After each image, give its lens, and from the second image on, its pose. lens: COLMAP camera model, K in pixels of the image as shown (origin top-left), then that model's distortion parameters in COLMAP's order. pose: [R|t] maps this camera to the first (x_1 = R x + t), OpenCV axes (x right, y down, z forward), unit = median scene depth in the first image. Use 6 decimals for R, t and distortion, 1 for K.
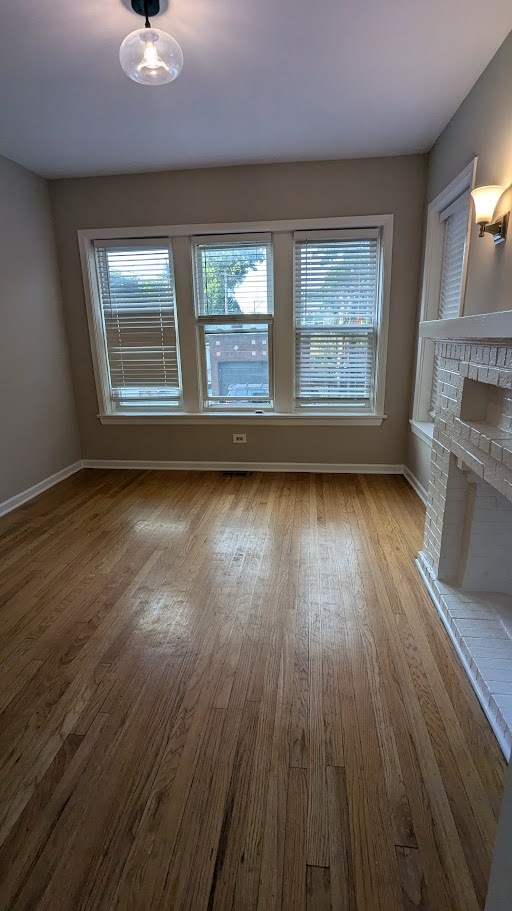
lens RADIAL K [[430.5, 0, 254.8], [0, 430.5, 455.2], [0, 0, 1]] dist [-0.000979, 0.000848]
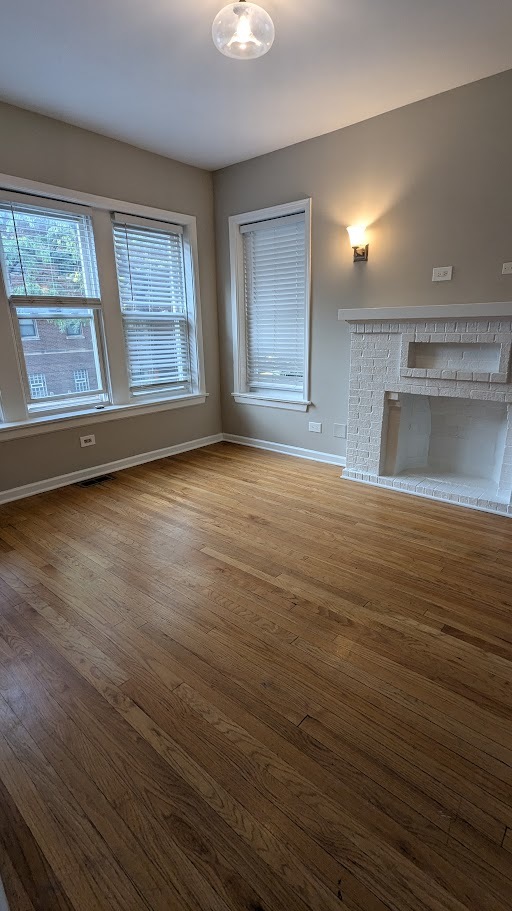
lens RADIAL K [[430.5, 0, 255.2], [0, 430.5, 458.3], [0, 0, 1]] dist [-0.000979, 0.000848]
pose [[0.561273, -0.235971, 0.793278, -0.572932], [0.225664, 0.965809, 0.127628, -0.041283], [-0.796272, 0.107380, 0.595332, 0.225792]]
